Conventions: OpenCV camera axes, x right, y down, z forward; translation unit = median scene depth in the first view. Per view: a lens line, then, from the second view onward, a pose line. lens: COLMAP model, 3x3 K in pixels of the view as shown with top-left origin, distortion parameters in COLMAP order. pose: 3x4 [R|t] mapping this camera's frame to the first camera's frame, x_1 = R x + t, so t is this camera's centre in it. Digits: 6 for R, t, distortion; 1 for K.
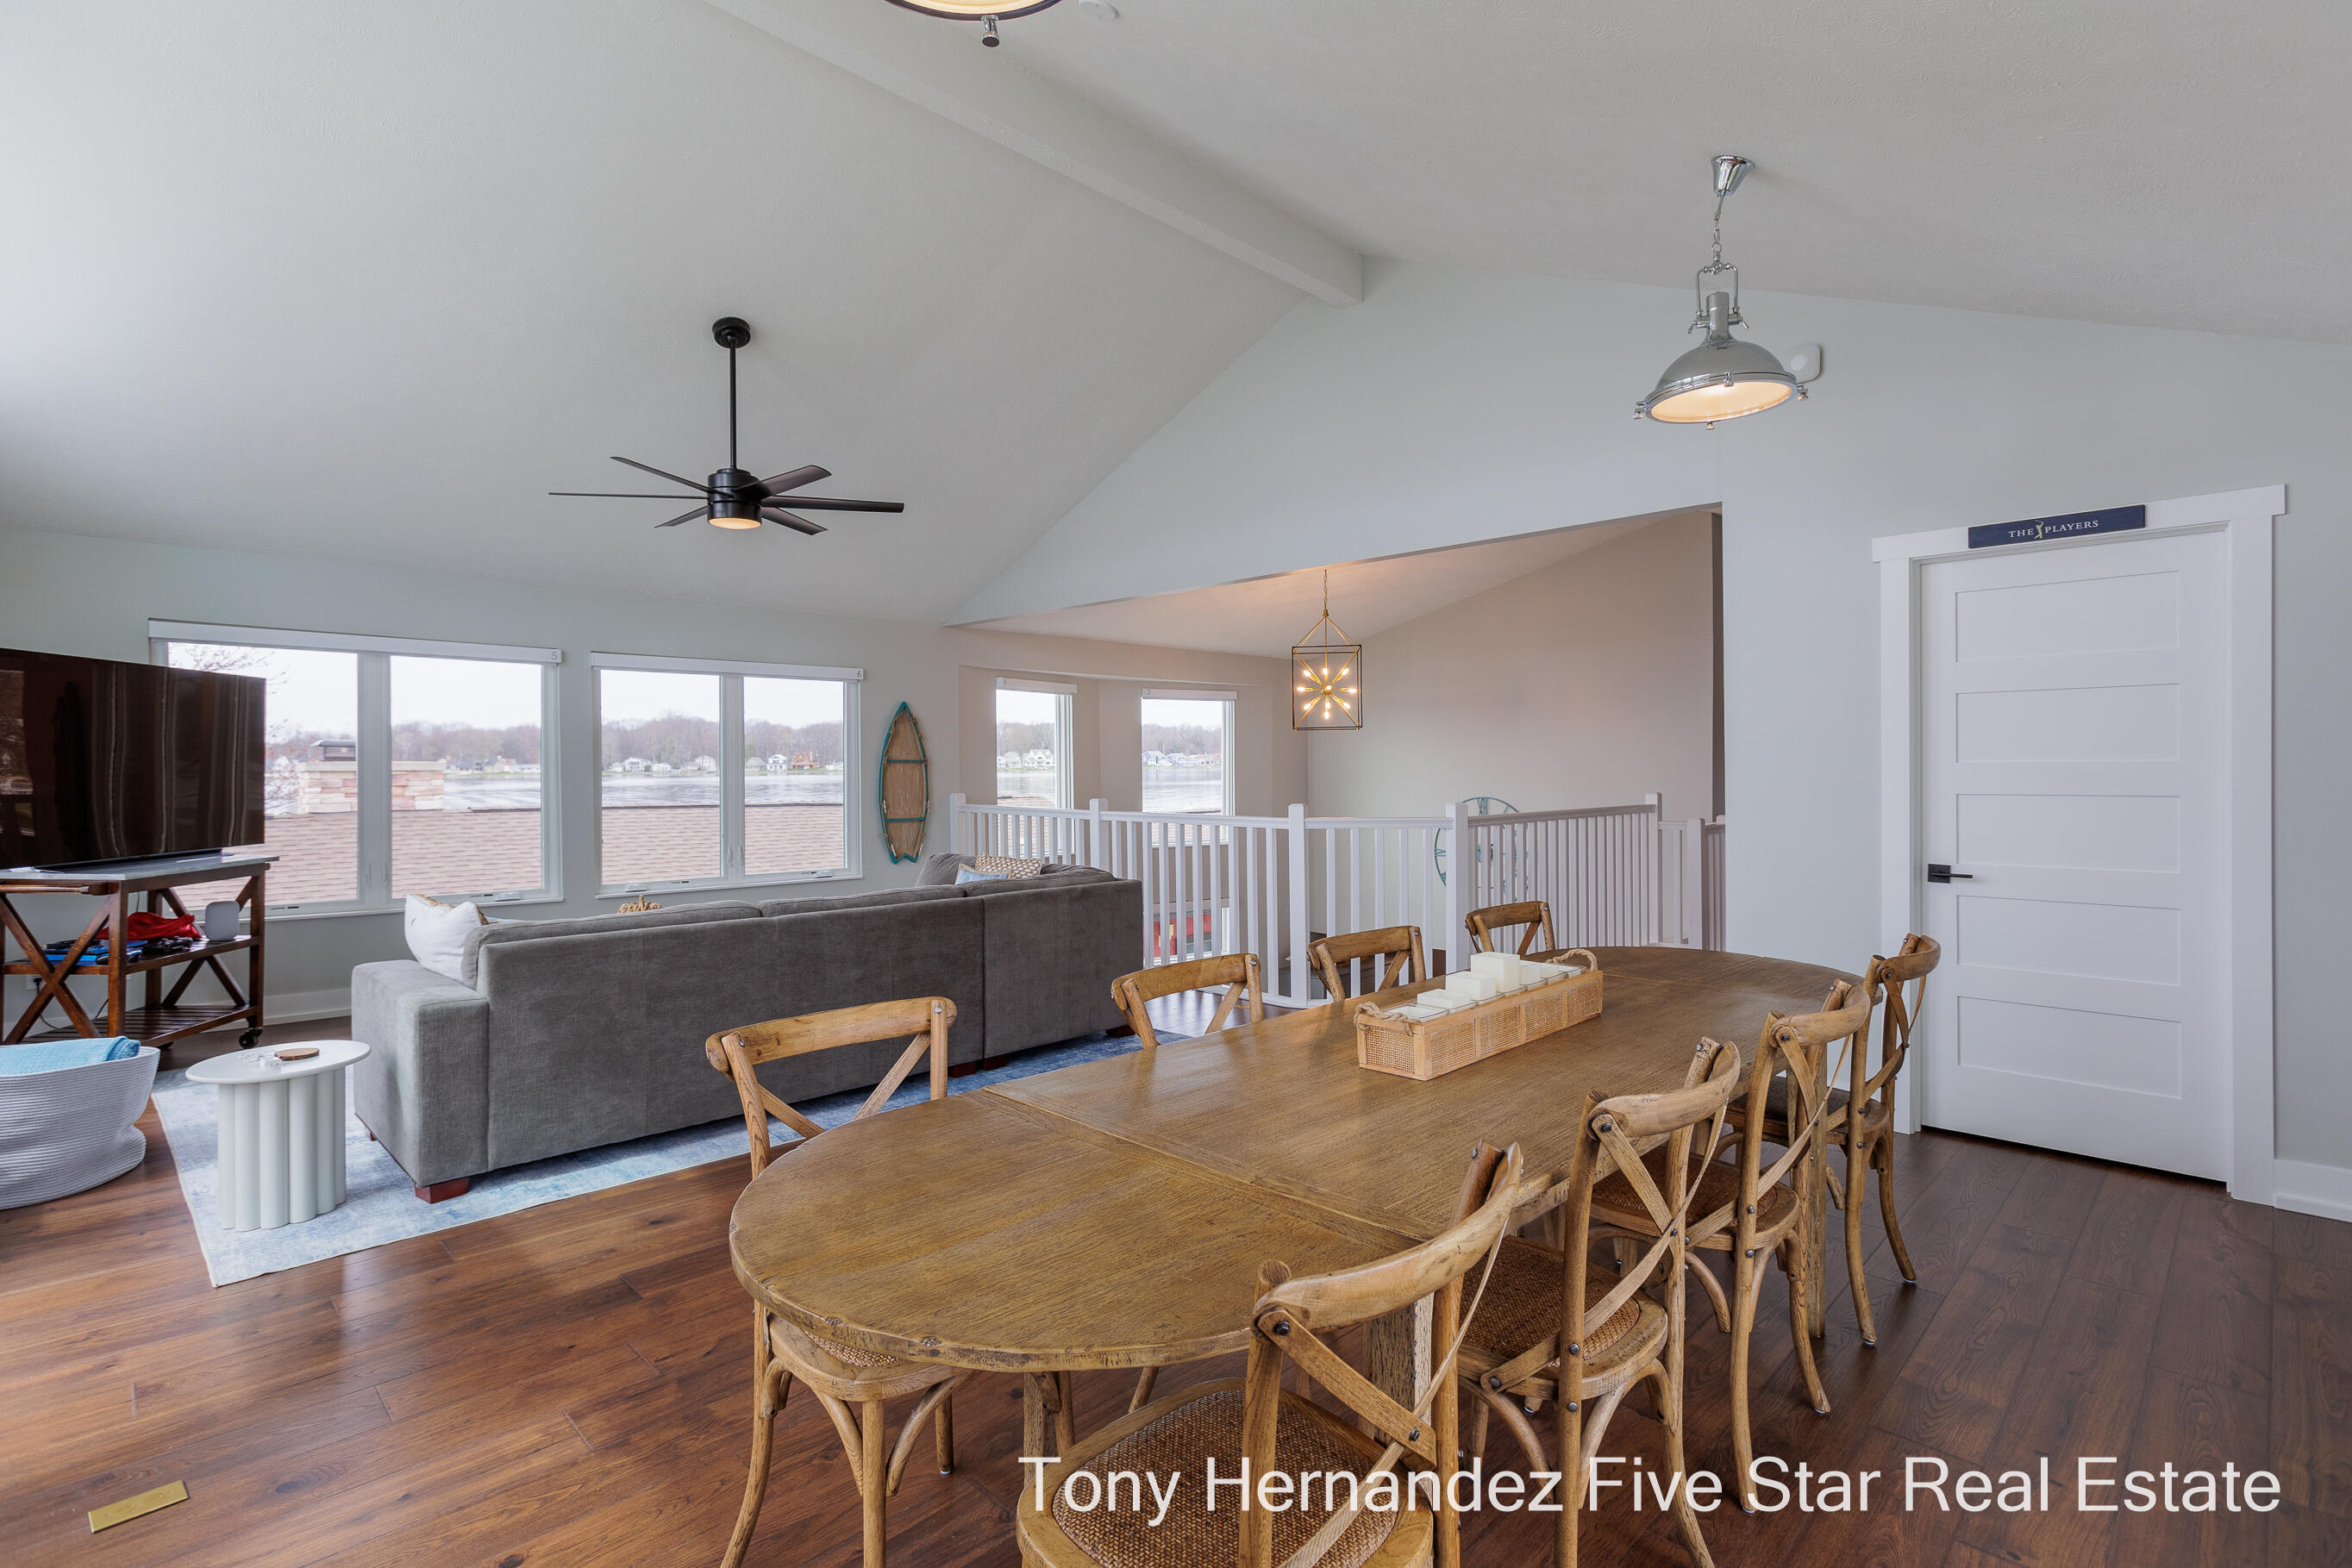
lens RADIAL K [[1138.4, 0, 1176.0], [0, 1138.4, 784.0], [0, 0, 1]] dist [0.002163, 0.000617]
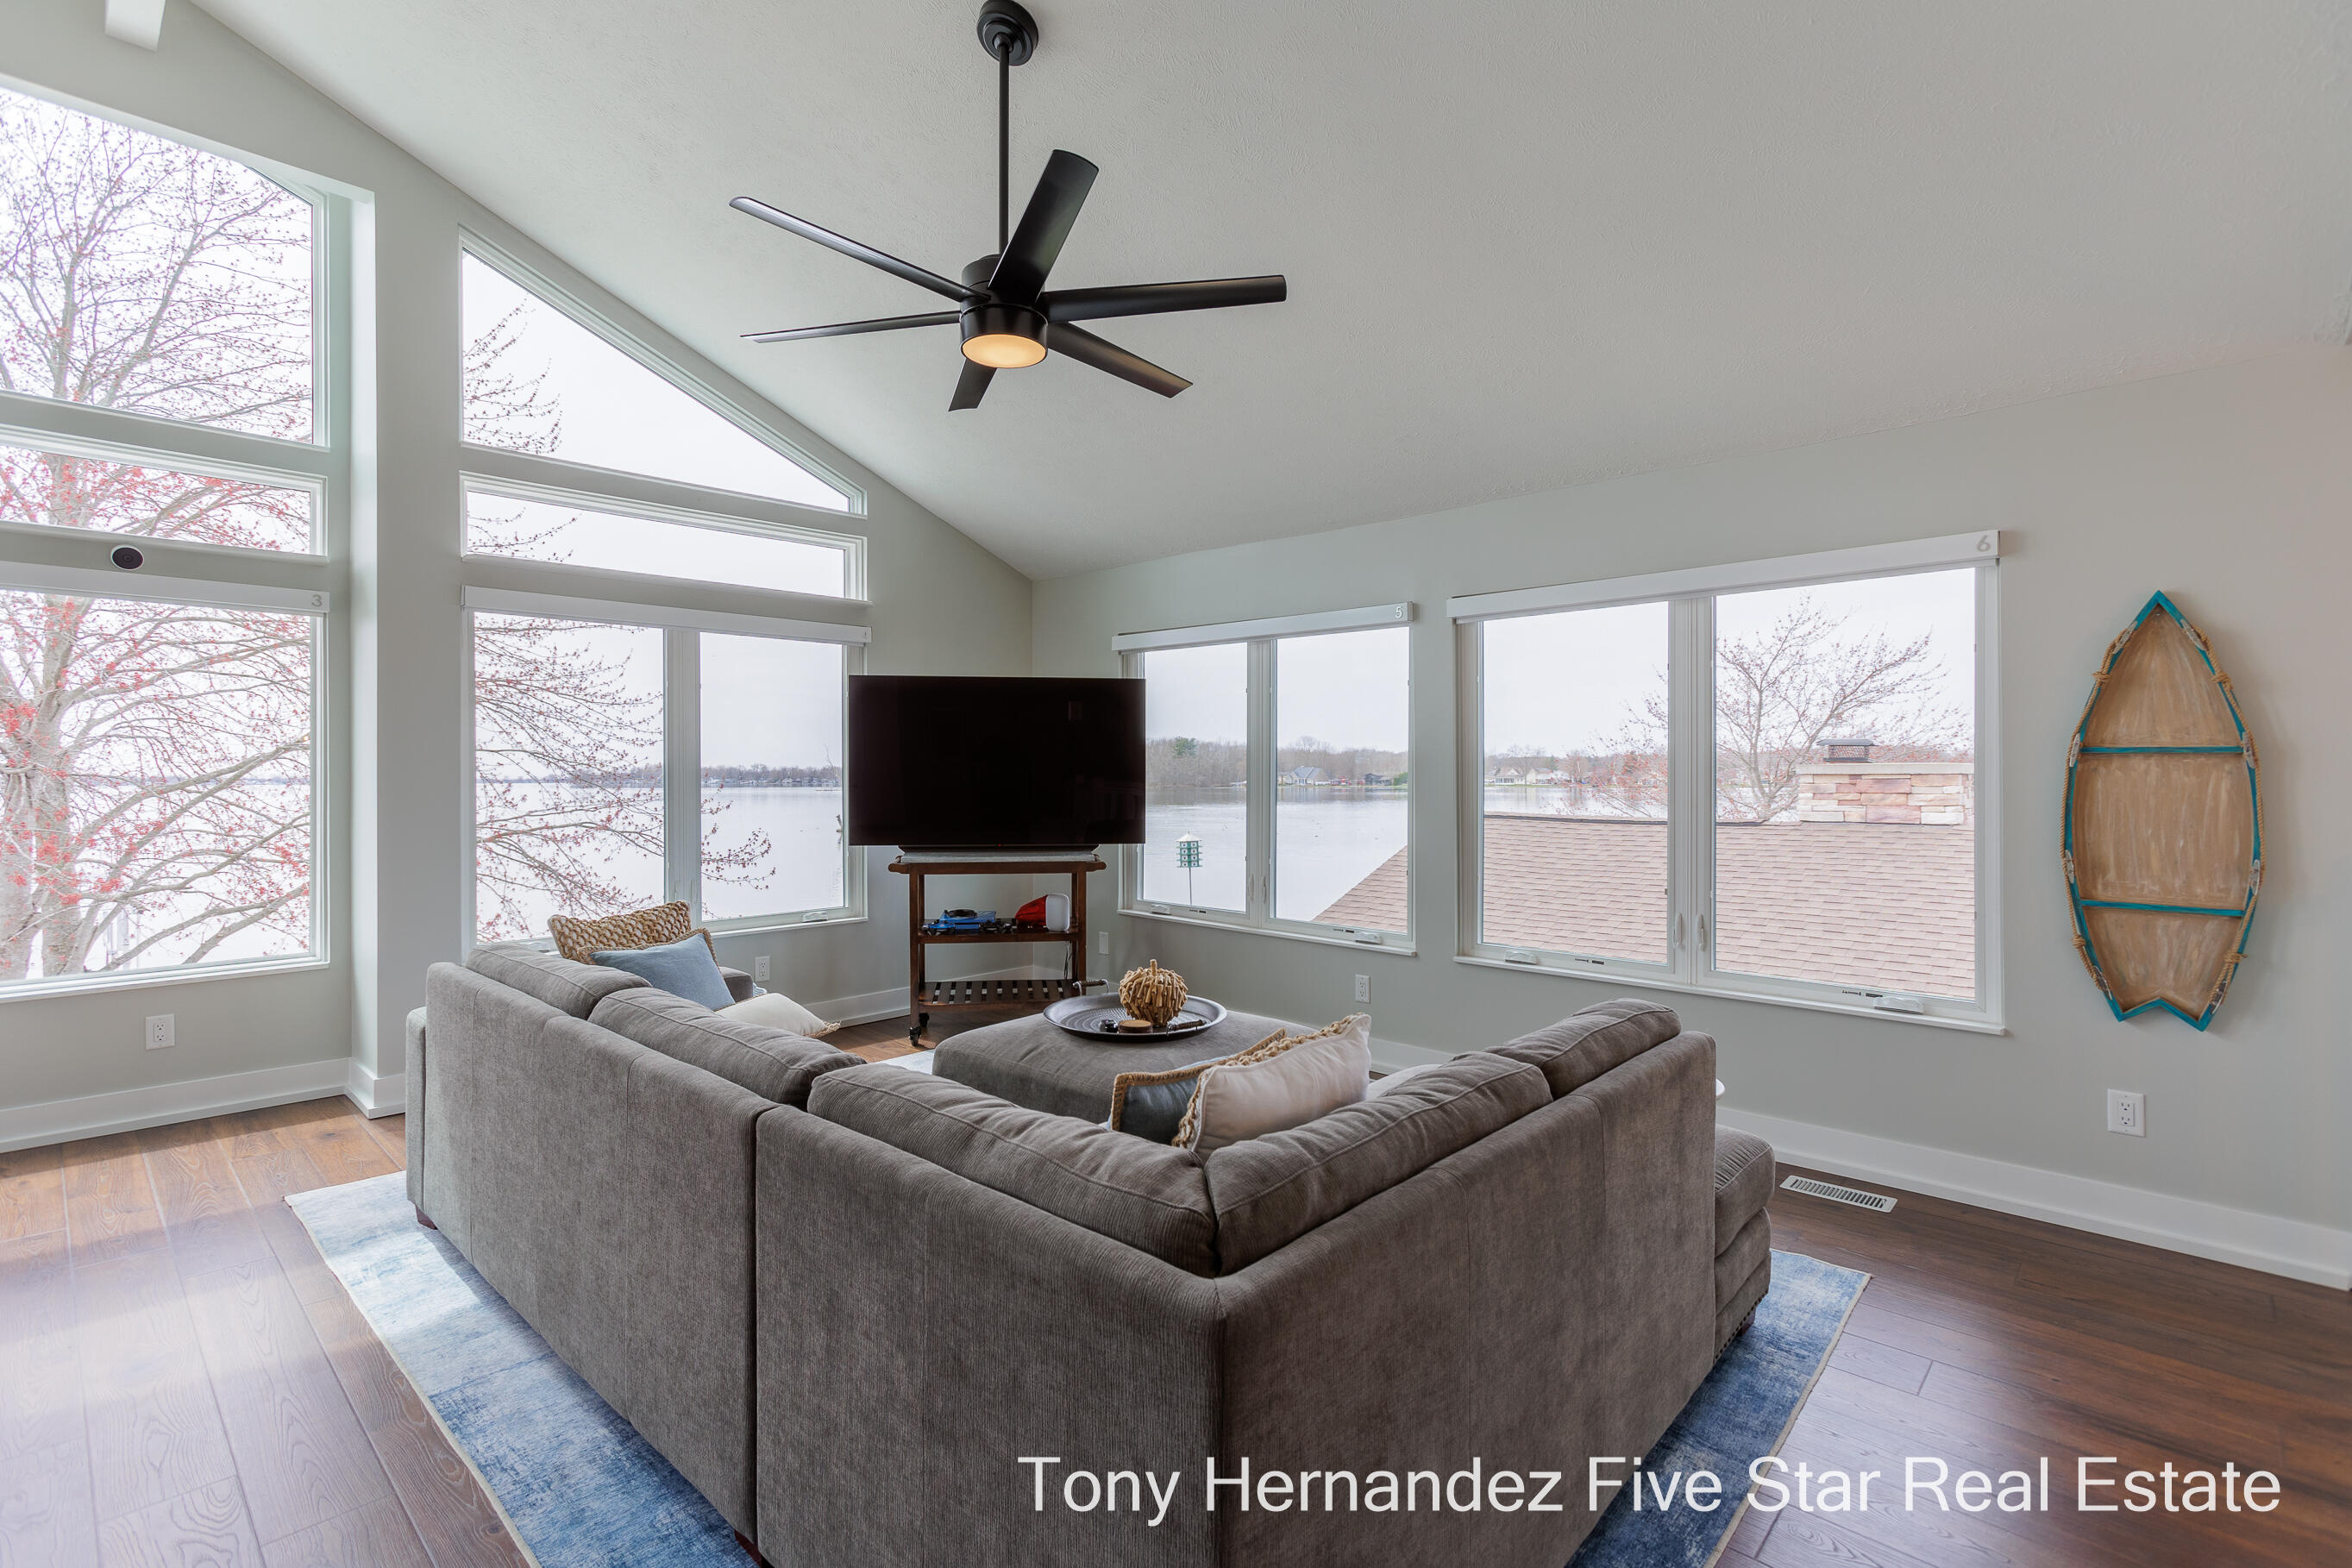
lens RADIAL K [[1103.4, 0, 1167.6], [0, 1103.4, 779.7], [0, 0, 1]] dist [-0.000269, 0.000445]
pose [[0.022343, 0.007046, -0.999726, 0.116183], [-0.013990, 0.999879, 0.006735, -0.008236], [0.999652, 0.013835, 0.022439, 0.699870]]
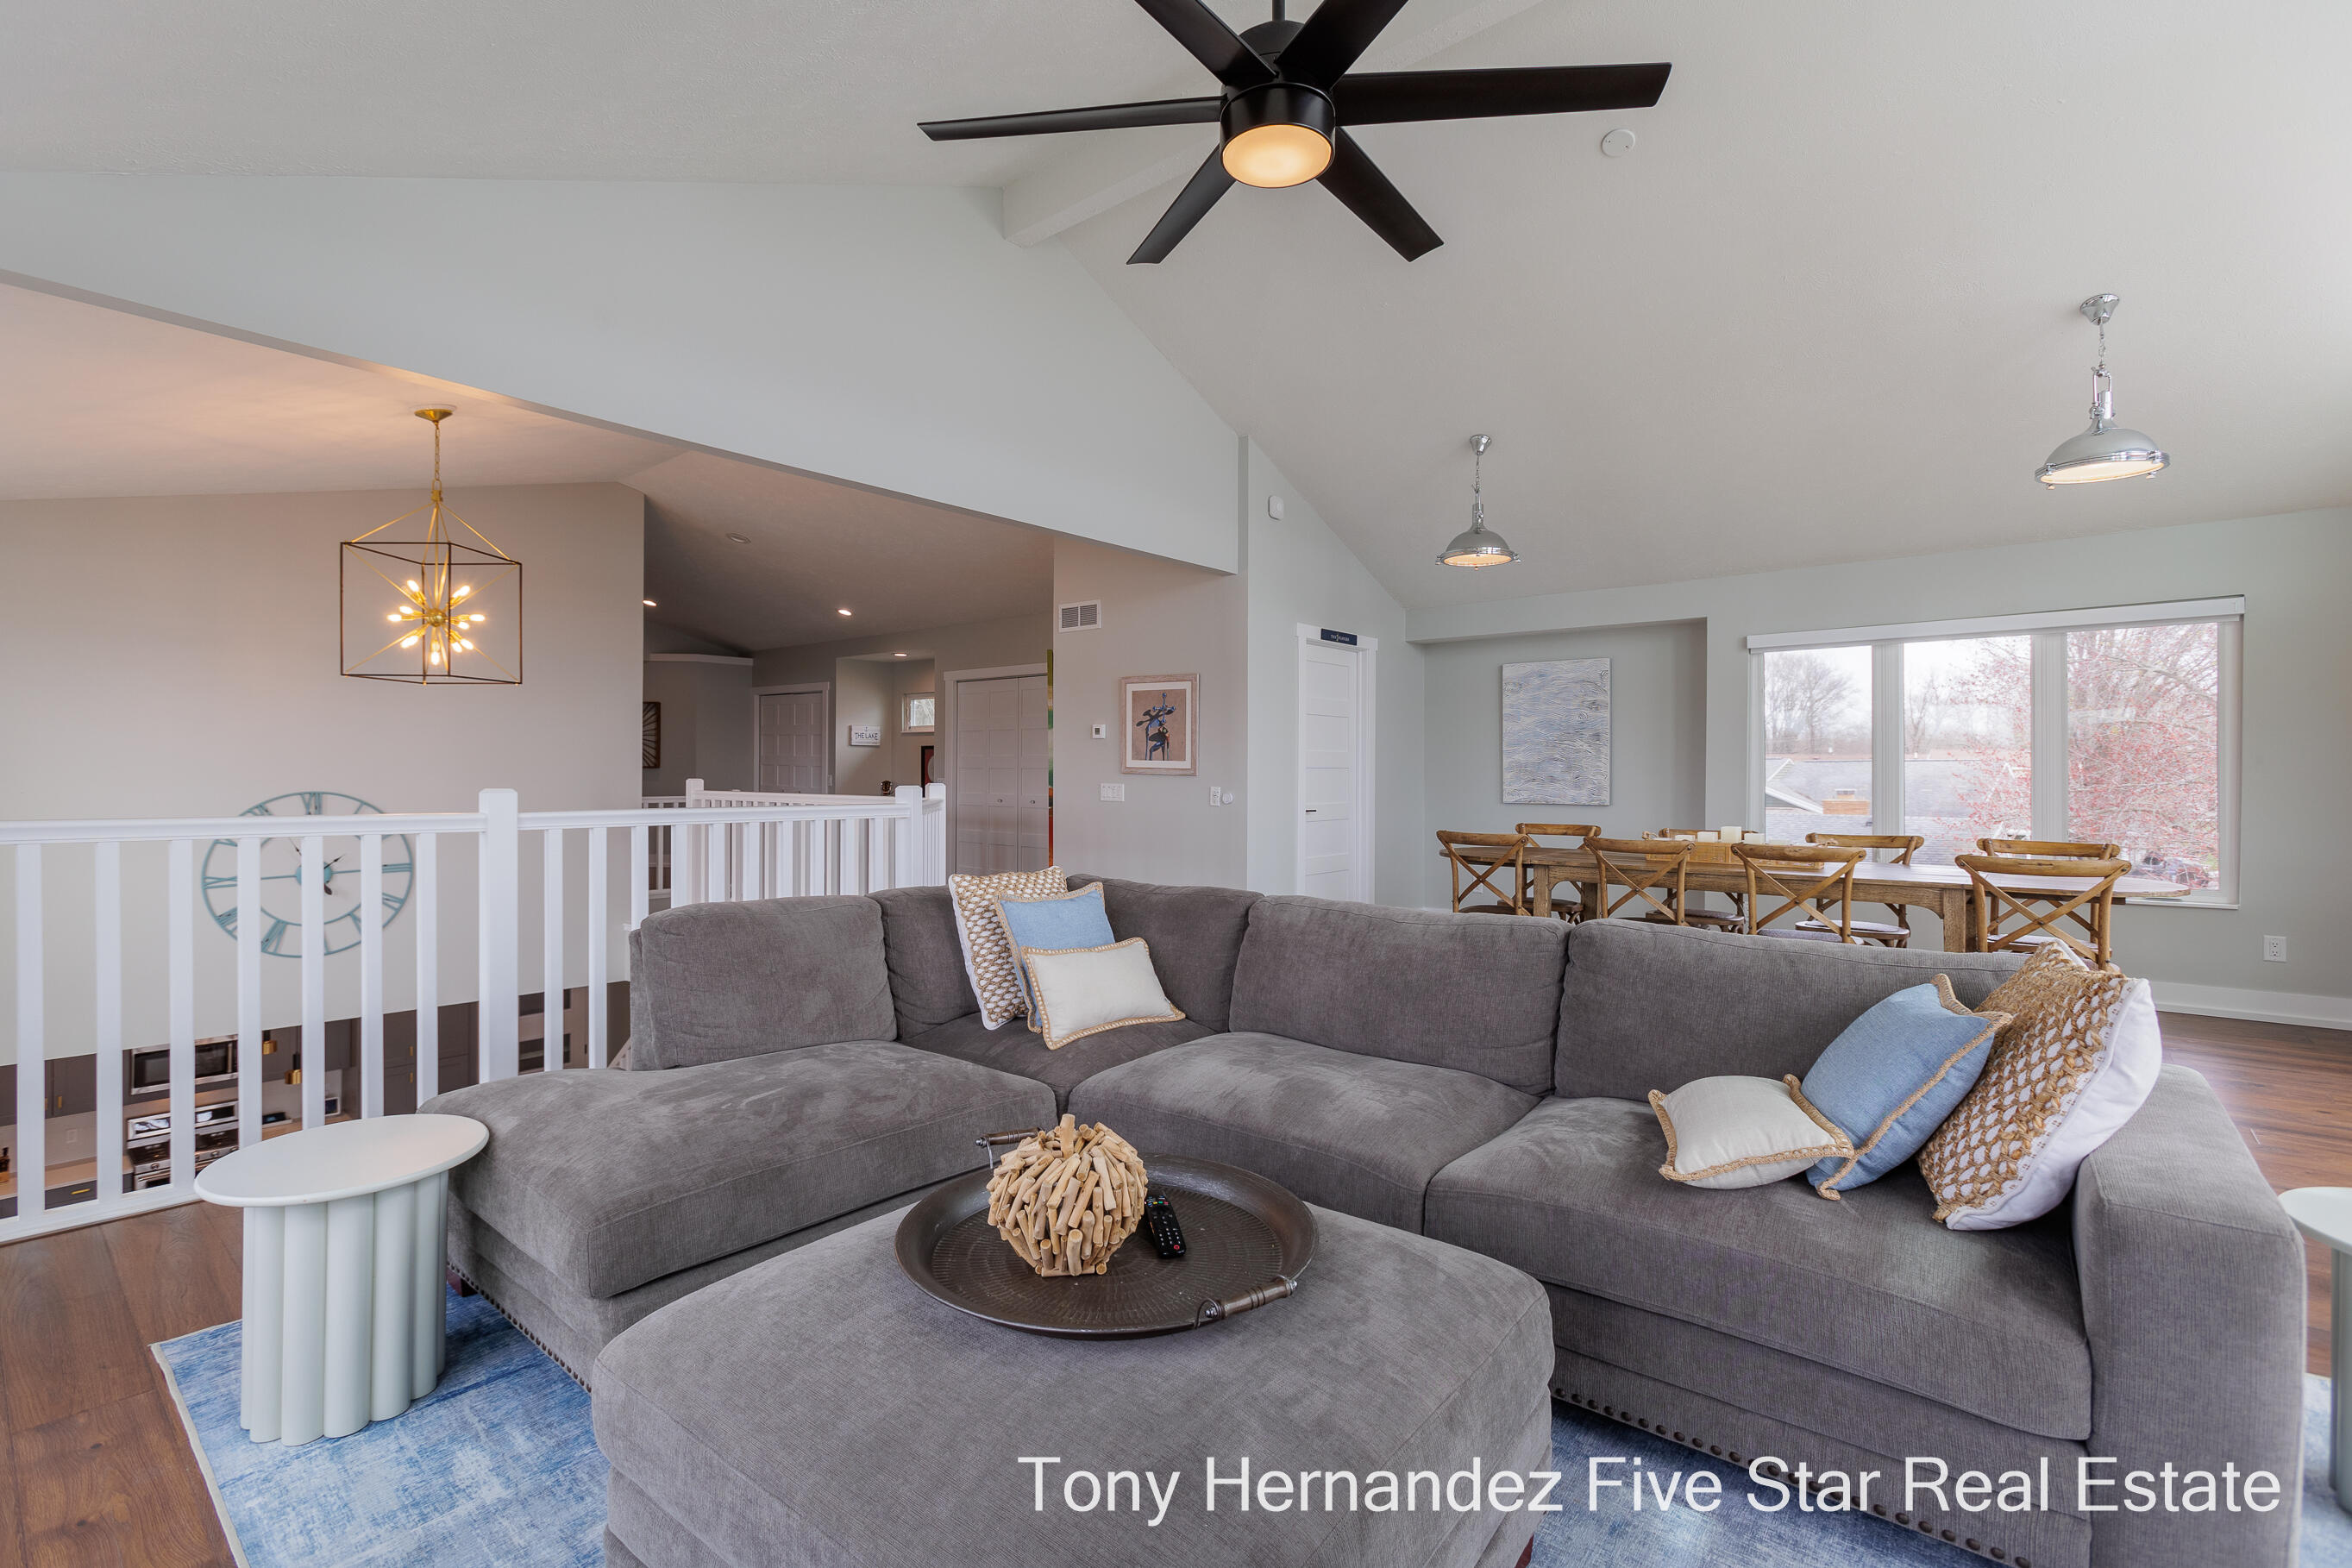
lens RADIAL K [[1031.6, 0, 1174.7], [0, 1031.6, 776.4], [0, 0, 1]] dist [-0.002232, 0.000080]
pose [[-0.088200, -0.000433, 0.996103, -0.510721], [0.010825, 0.999940, 0.001393, 0.009756], [-0.996044, 0.010905, -0.088190, 0.705370]]
